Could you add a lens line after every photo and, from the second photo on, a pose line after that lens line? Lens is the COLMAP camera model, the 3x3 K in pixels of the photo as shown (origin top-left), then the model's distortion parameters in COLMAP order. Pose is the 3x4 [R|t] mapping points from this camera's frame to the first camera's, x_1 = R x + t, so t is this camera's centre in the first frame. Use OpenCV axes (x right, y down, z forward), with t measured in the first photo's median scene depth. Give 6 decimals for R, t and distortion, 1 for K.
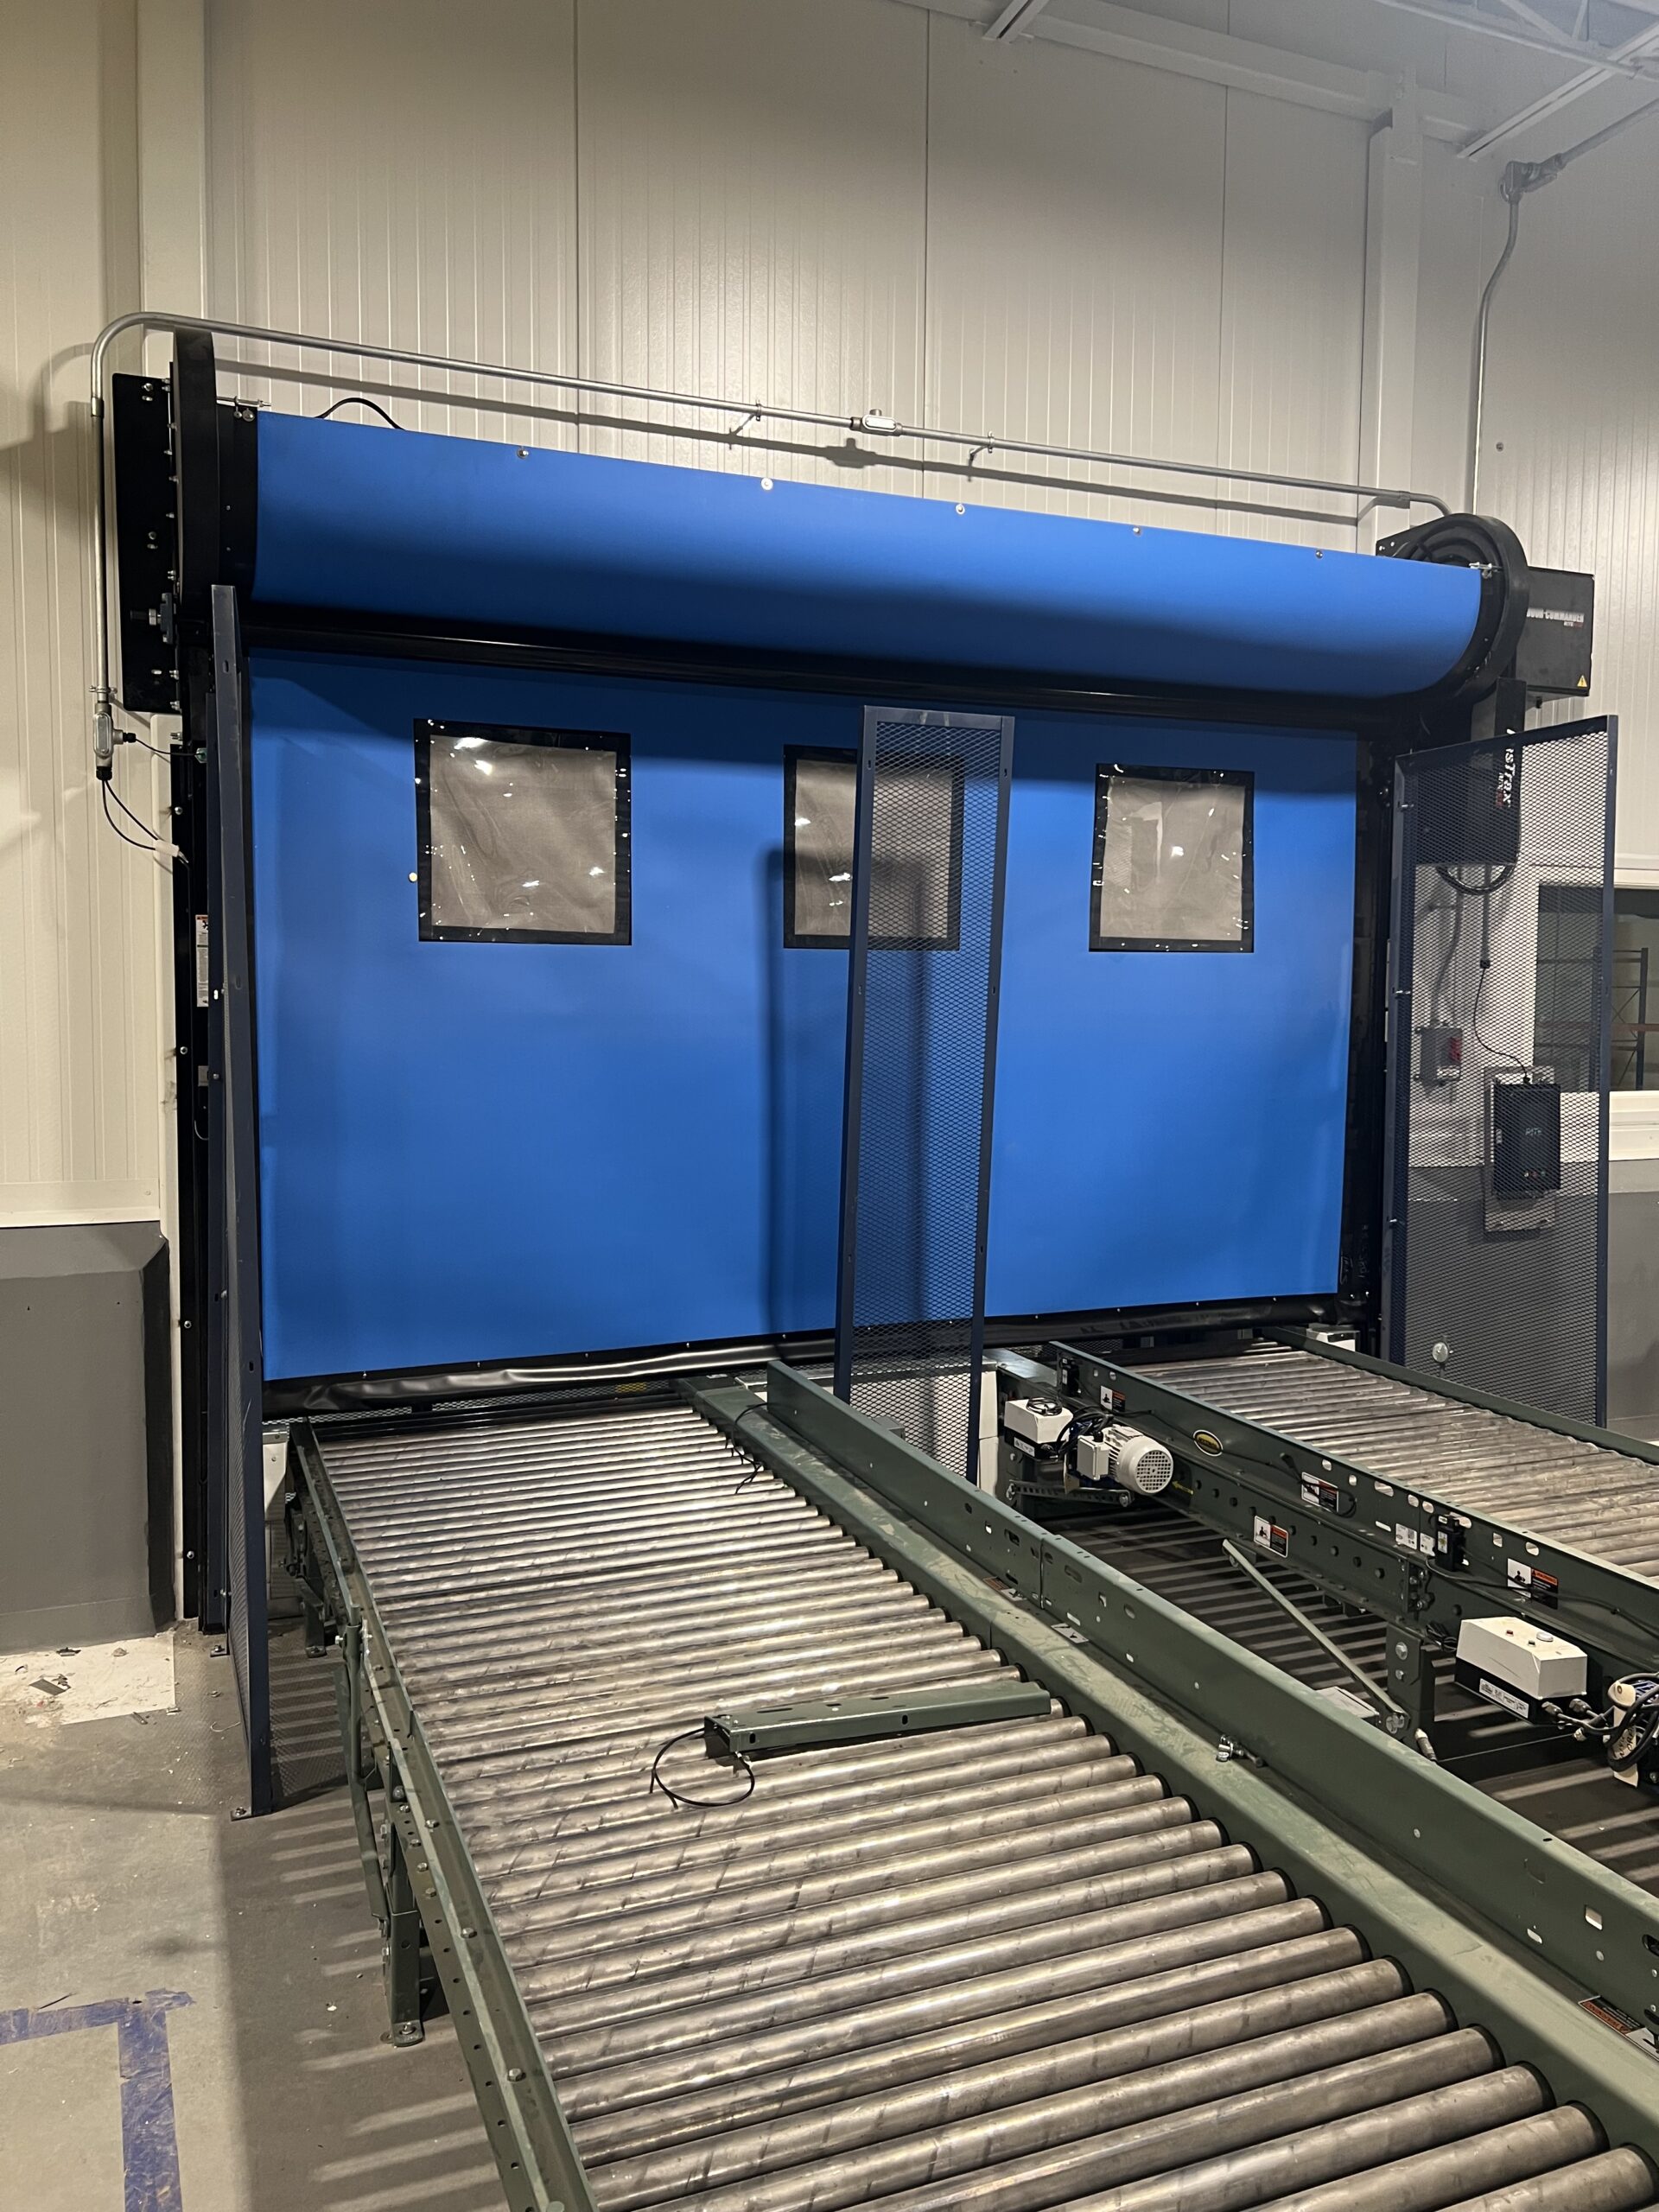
lens RADIAL K [[1663.6, 0, 831.7], [0, 1663.6, 1100.1], [0, 0, 1]] dist [0.030394, -0.008957]
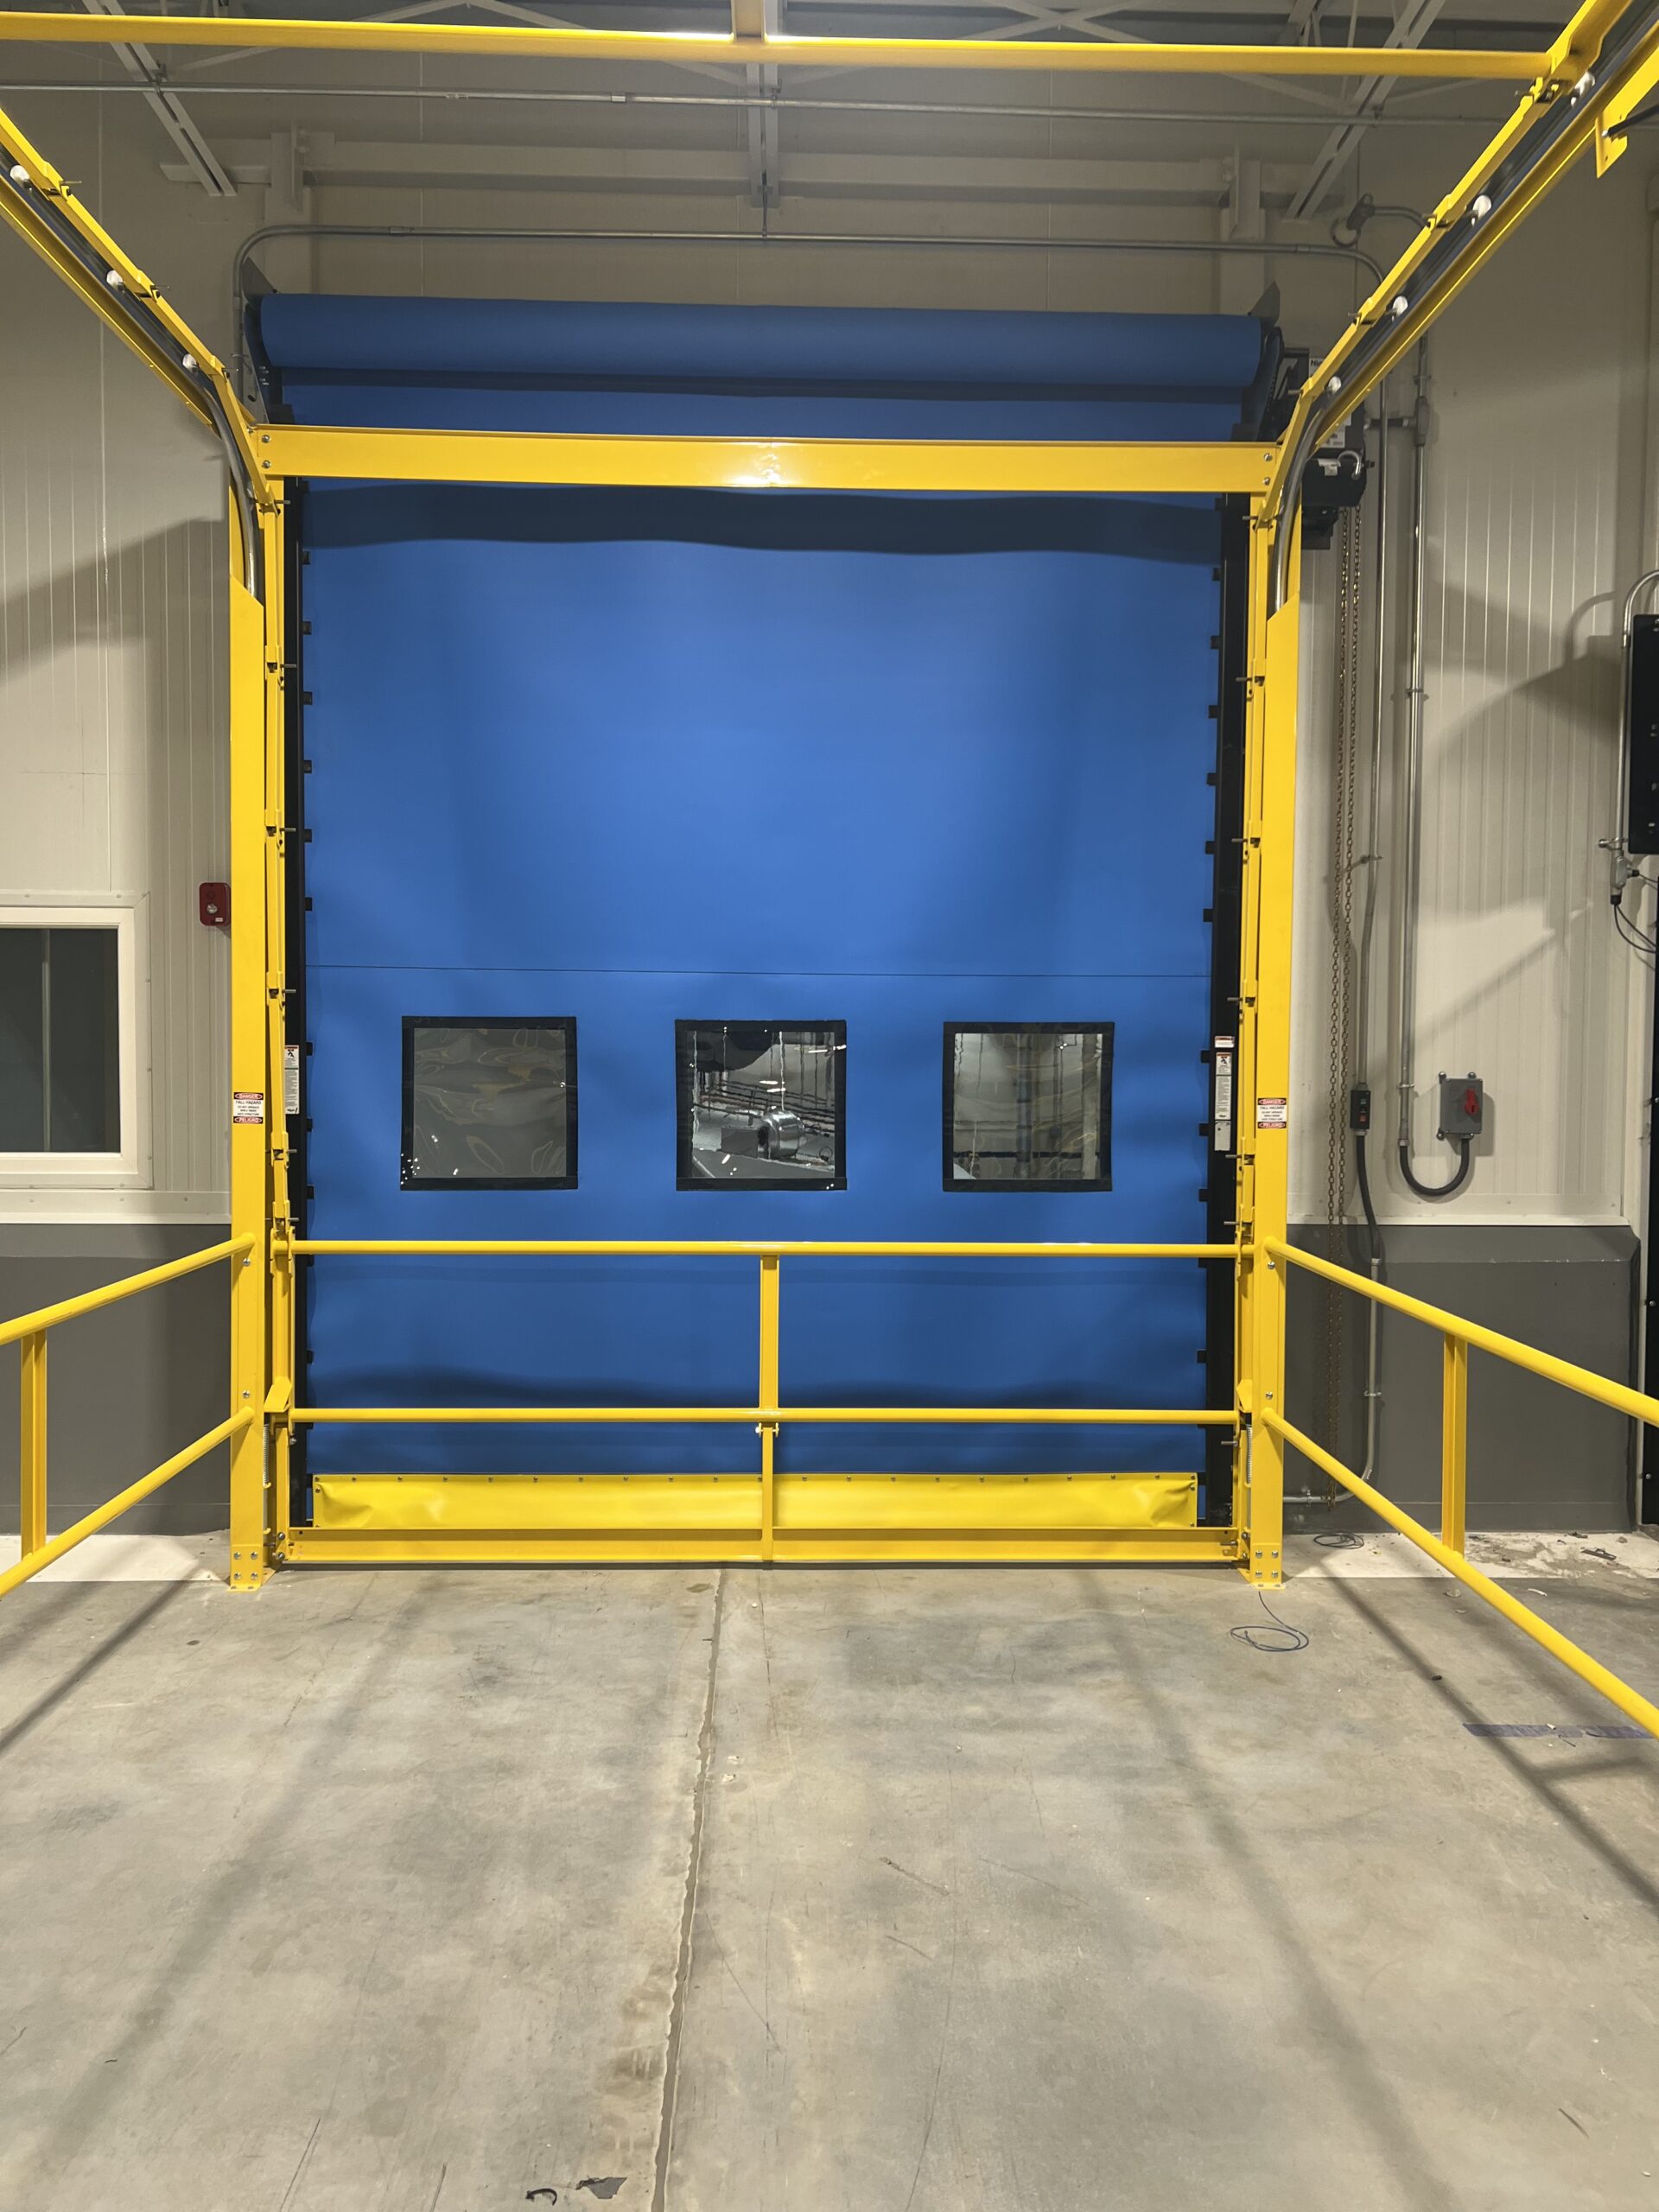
lens RADIAL K [[1663.6, 0, 833.7], [0, 1663.6, 1104.2], [0, 0, 1]] dist [0.030394, -0.008957]
pose [[0.936960, 0.010132, -0.349291, -0.533836], [-0.022010, 0.999306, -0.030052, 0.028980], [0.348744, 0.035846, 0.936532, -0.498773]]
